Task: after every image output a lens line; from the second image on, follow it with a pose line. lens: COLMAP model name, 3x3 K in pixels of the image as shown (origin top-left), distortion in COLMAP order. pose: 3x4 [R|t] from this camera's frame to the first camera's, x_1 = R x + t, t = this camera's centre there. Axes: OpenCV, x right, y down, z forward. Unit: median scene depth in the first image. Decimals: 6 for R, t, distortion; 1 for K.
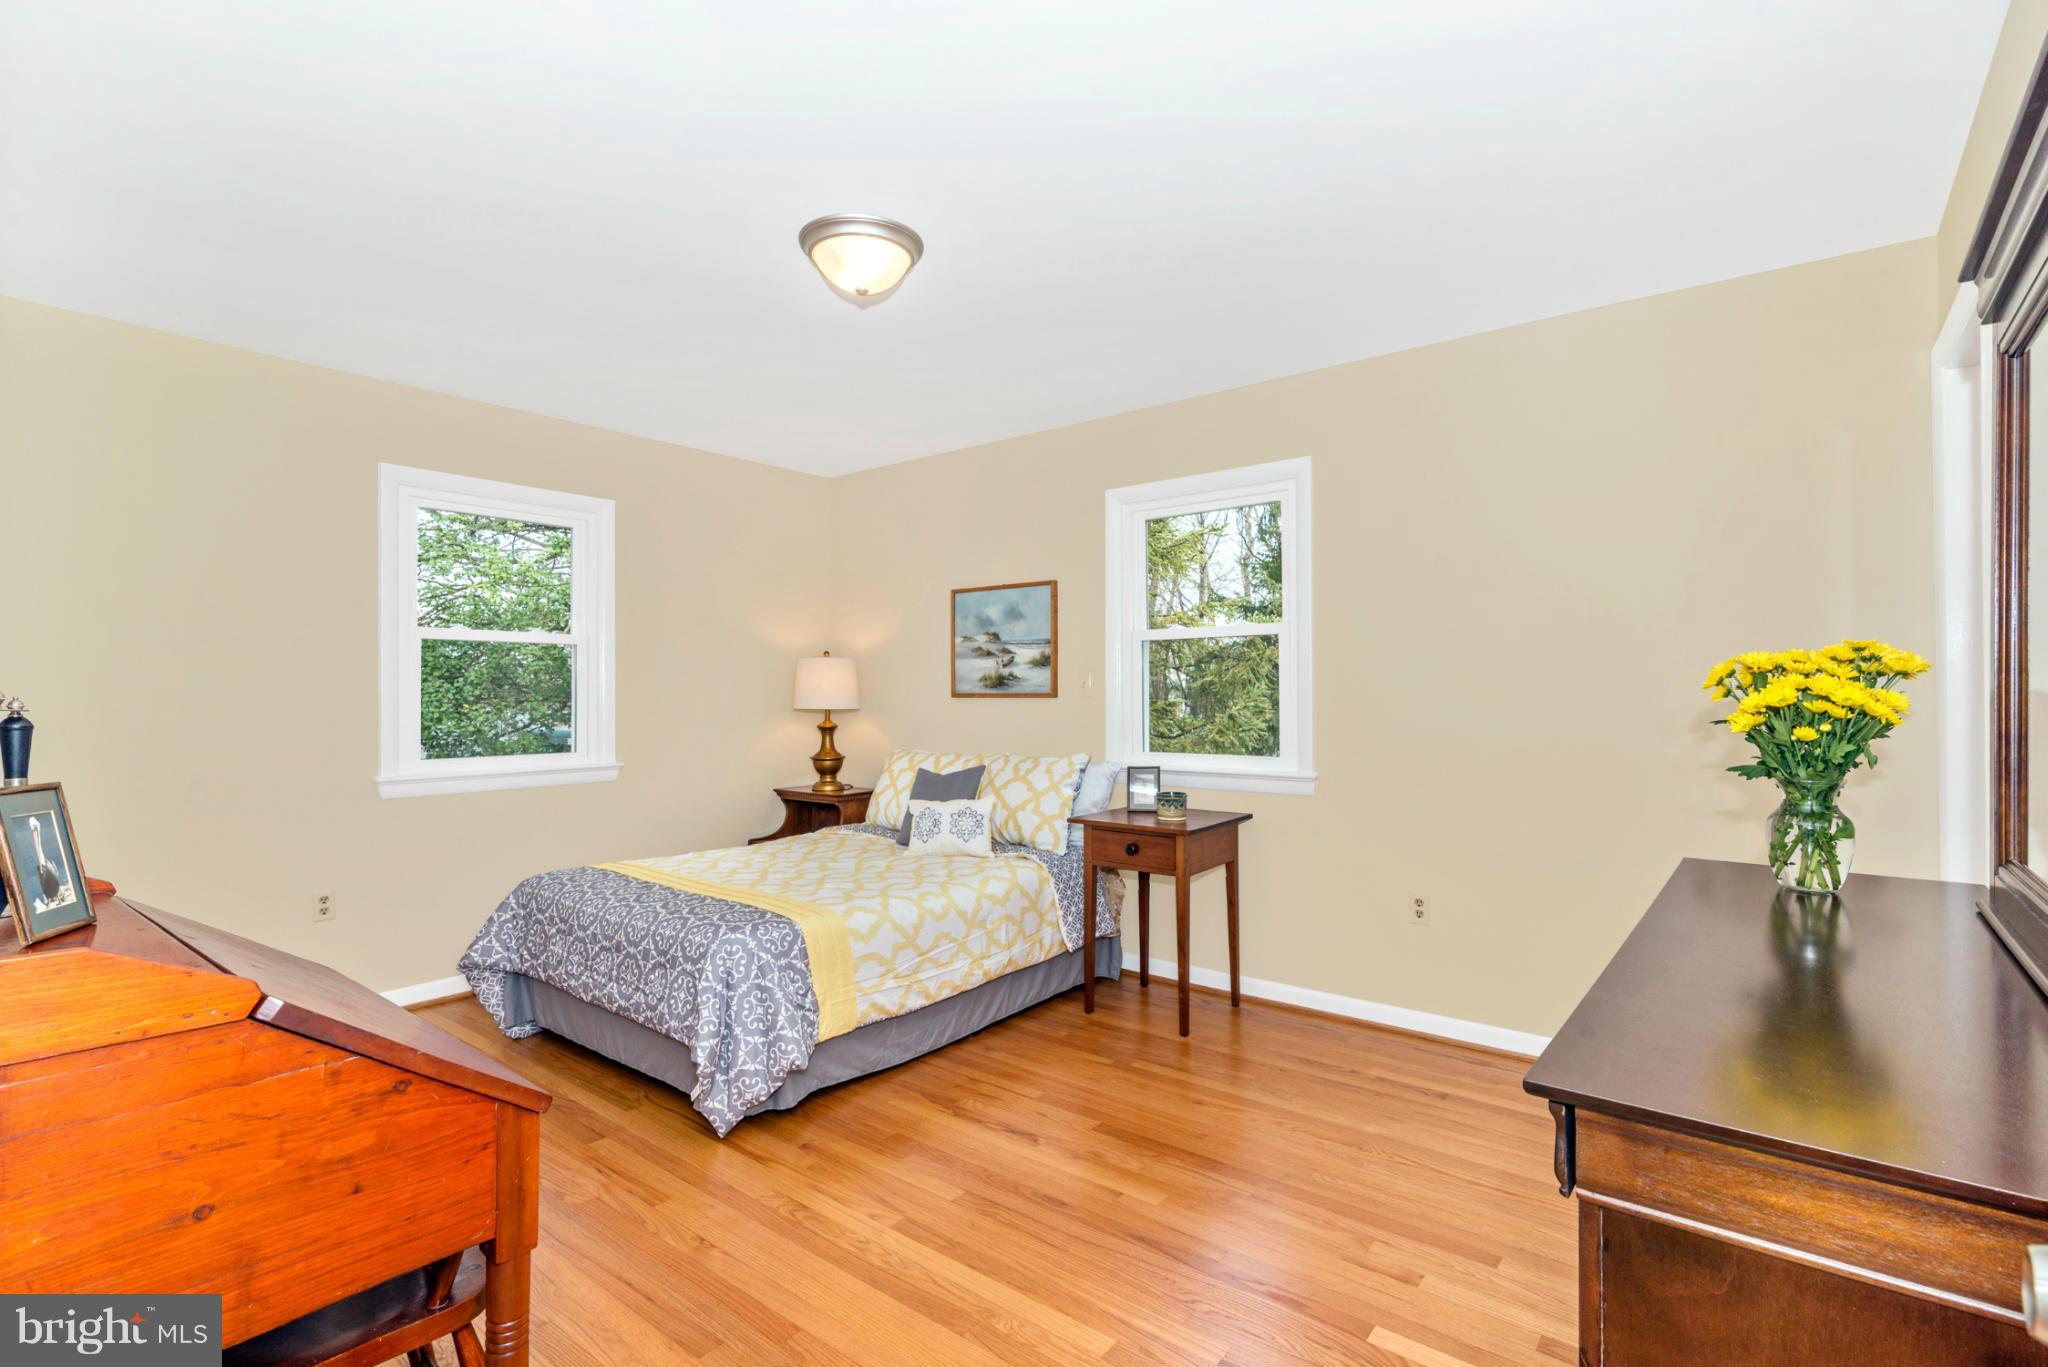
lens RADIAL K [[952.7, 0, 1024.0], [0, 952.7, 683.5], [0, 0, 1]] dist [-0.001050, 0.000245]
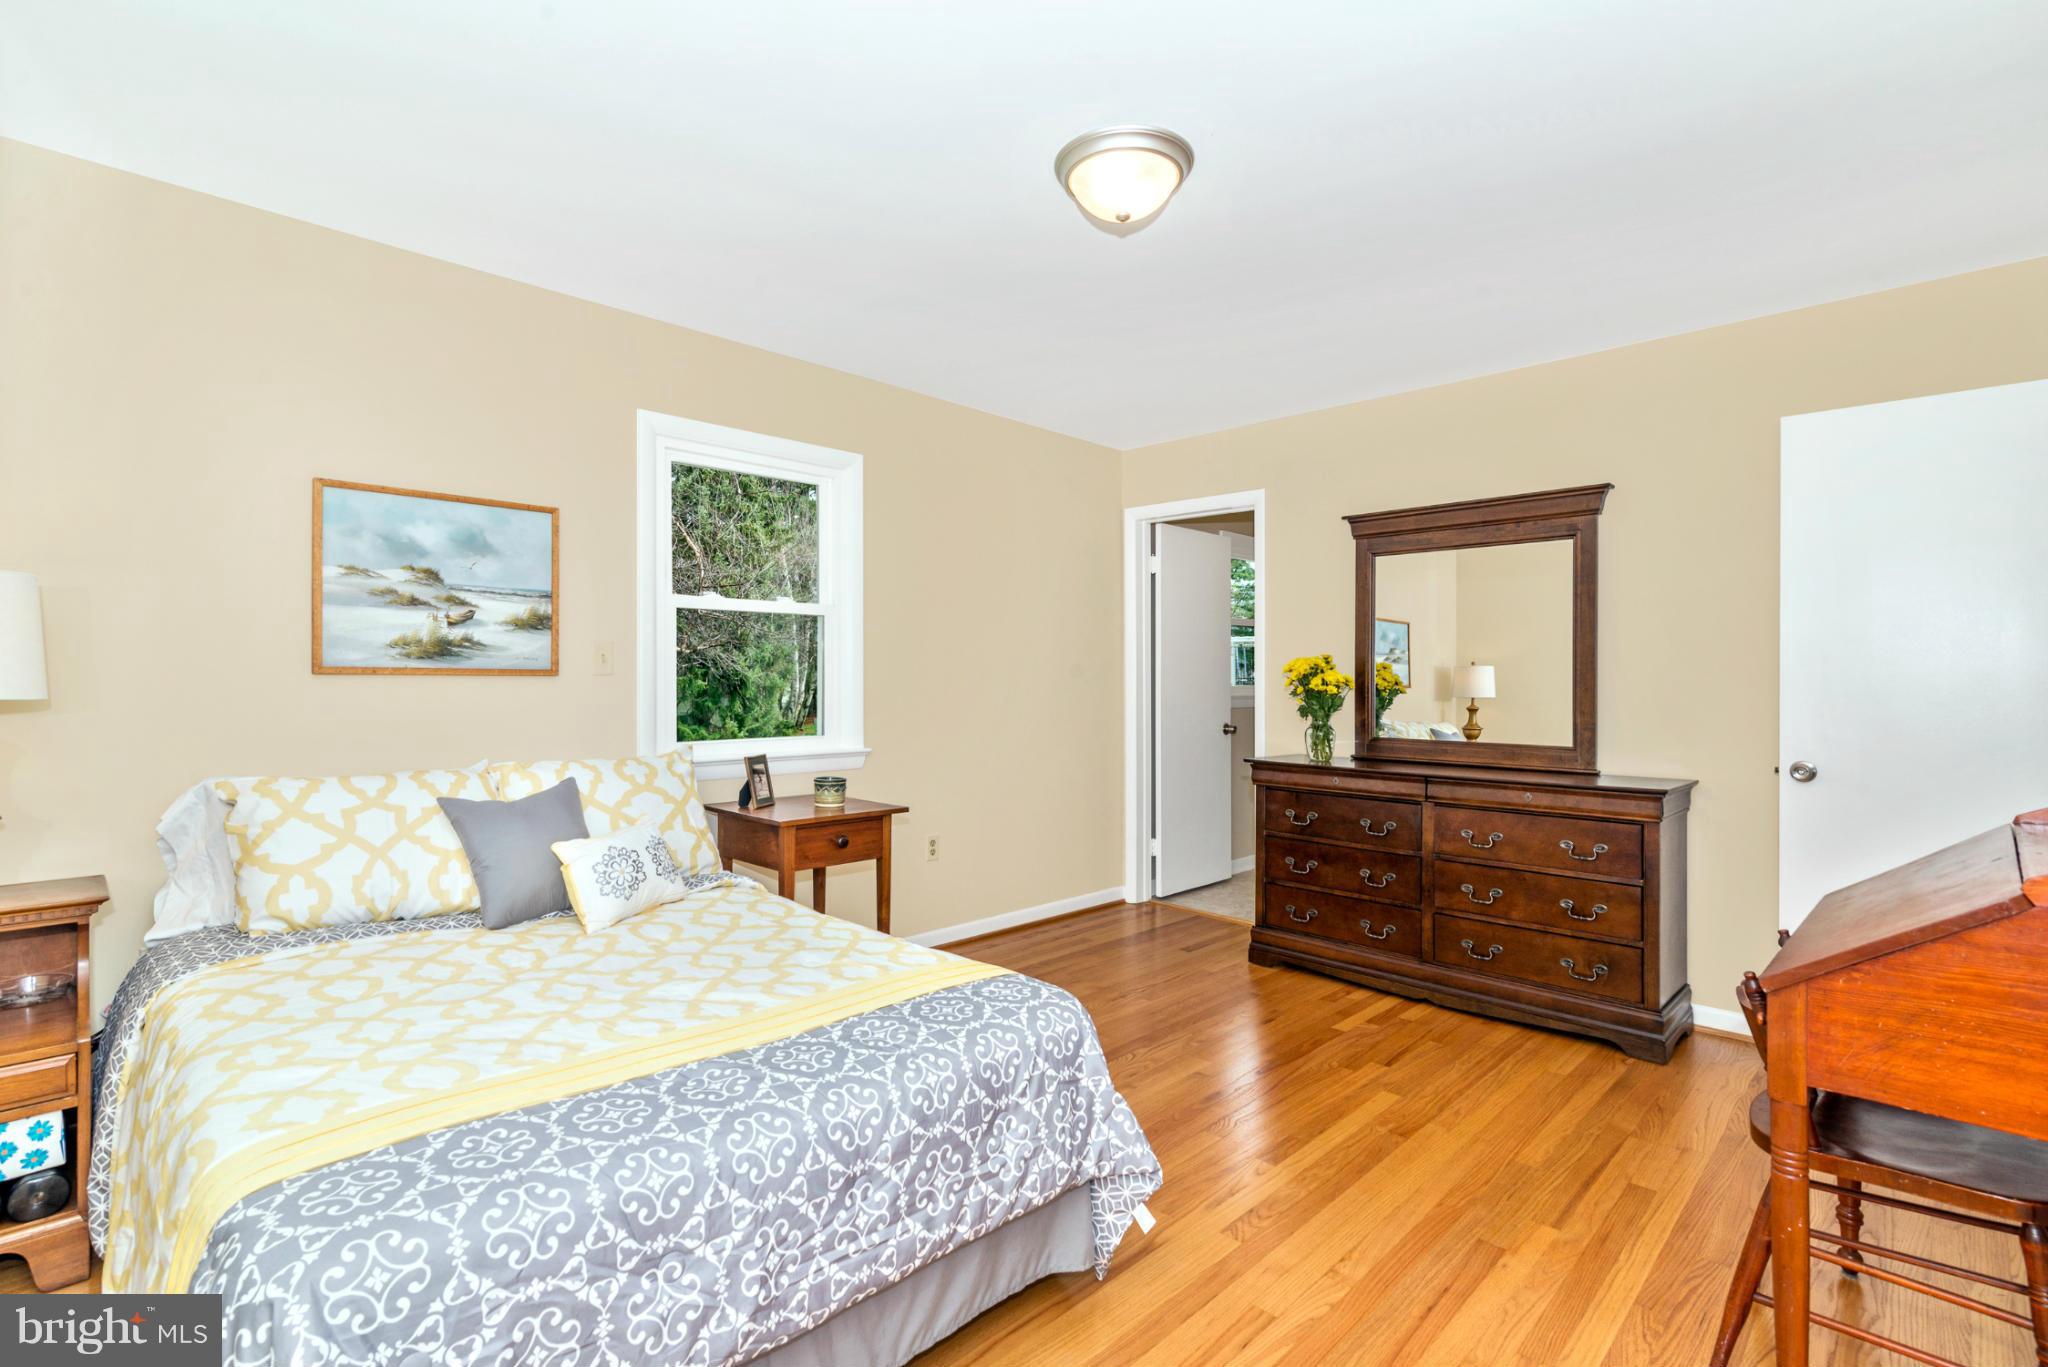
lens RADIAL K [[936.9, 0, 1024.0], [0, 936.9, 683.5], [0, 0, 1]] dist [-0.001644, -0.000029]
pose [[0.108911, -0.001130, 0.994051, -0.596307], [-0.019057, 0.999813, 0.003224, 0.011201], [-0.993869, -0.019295, 0.108869, 0.564181]]
